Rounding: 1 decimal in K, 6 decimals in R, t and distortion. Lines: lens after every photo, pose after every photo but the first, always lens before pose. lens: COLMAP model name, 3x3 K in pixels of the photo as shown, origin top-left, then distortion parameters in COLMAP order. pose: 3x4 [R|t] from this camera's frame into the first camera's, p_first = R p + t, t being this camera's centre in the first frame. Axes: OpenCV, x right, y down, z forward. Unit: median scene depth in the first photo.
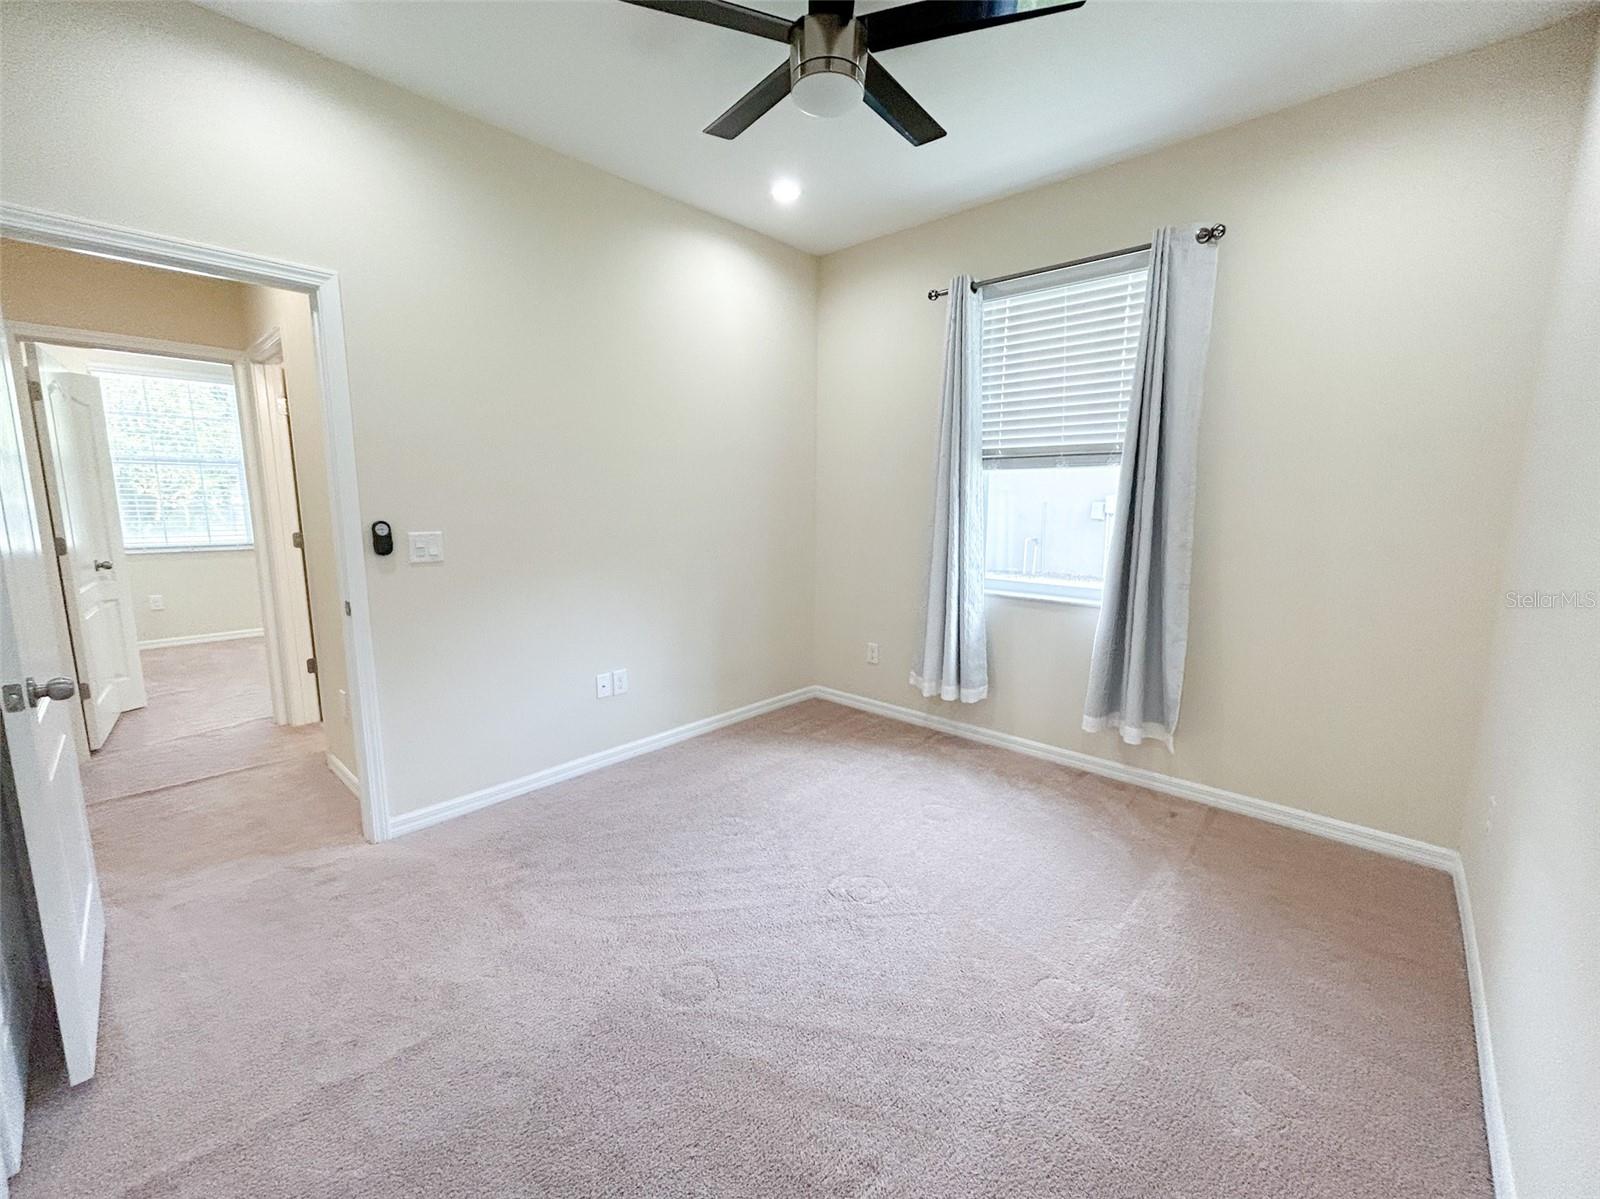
lens RADIAL K [[658.1, 0, 803.6], [0, 658.1, 595.3], [0, 0, 1]] dist [-0.007338, 0.000418]
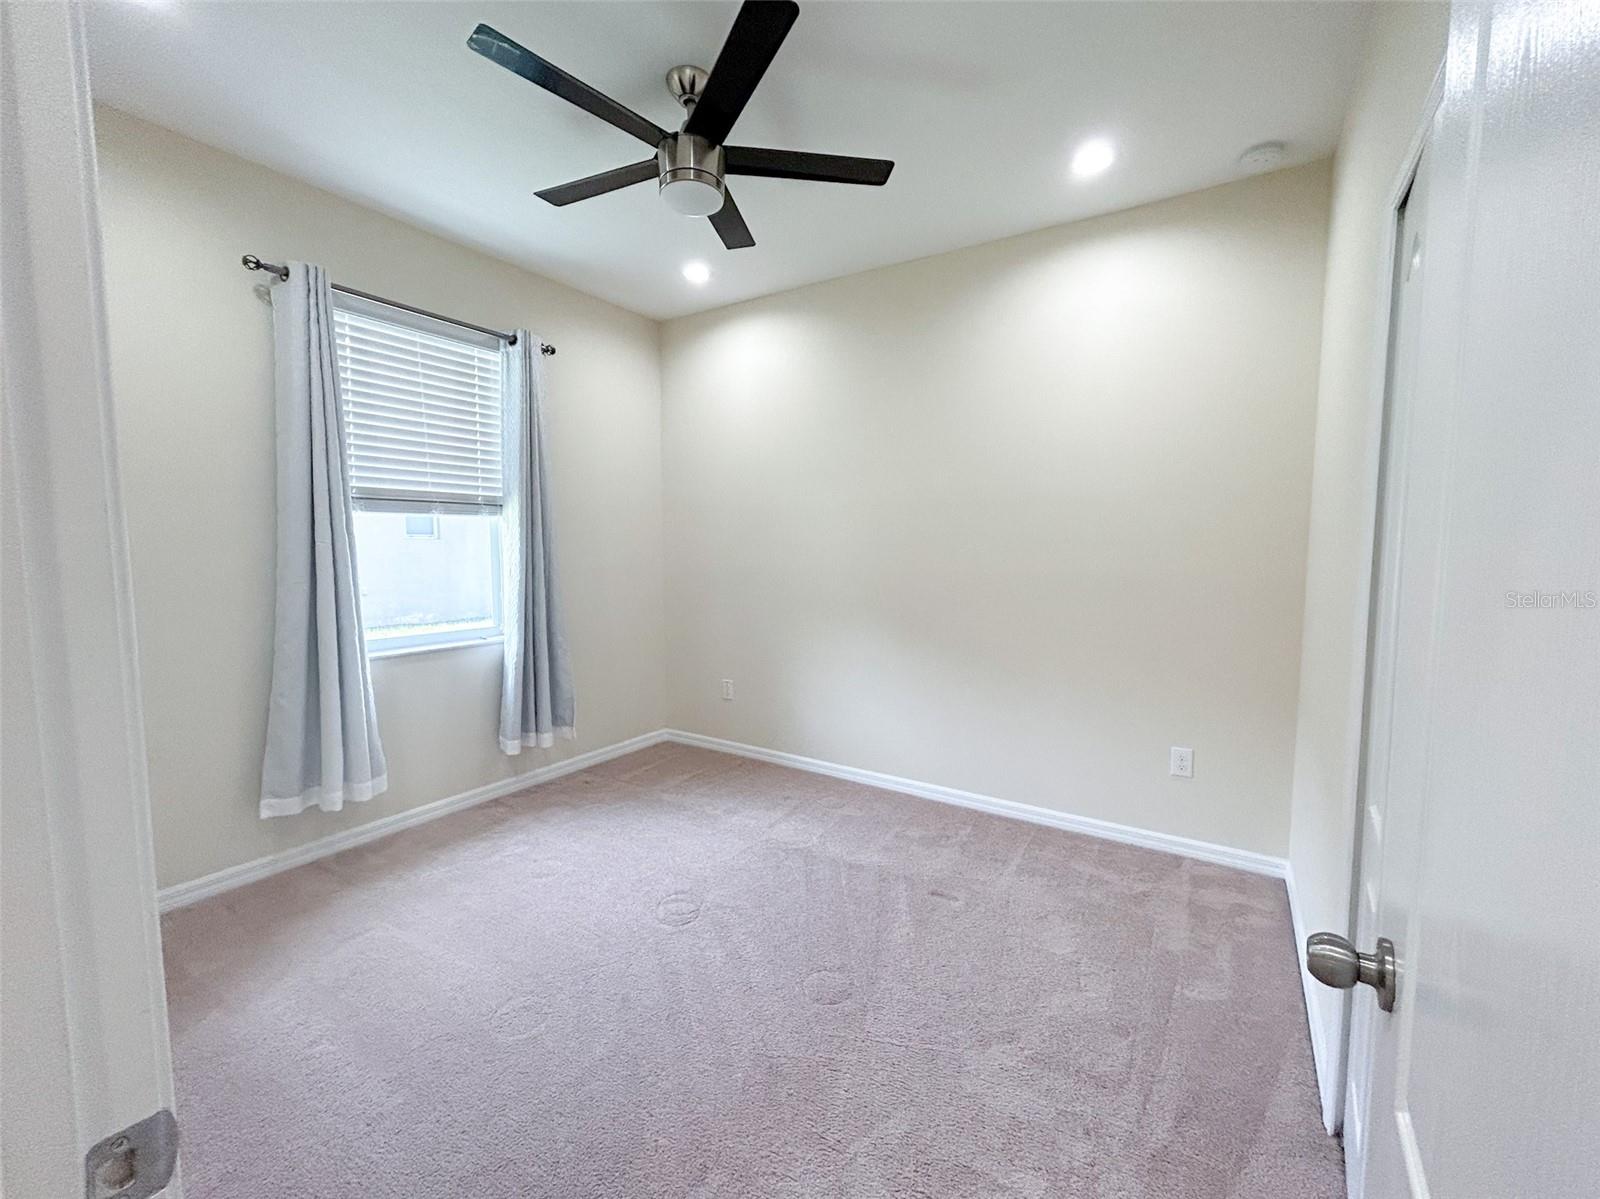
lens RADIAL K [[658.1, 0, 803.6], [0, 658.1, 595.3], [0, 0, 1]] dist [-0.007338, 0.000418]
pose [[-0.161243, -0.081095, 0.983577, -0.694365], [0.145465, 0.983780, 0.104959, -0.098767], [-0.976136, 0.160000, -0.146831, 0.636349]]
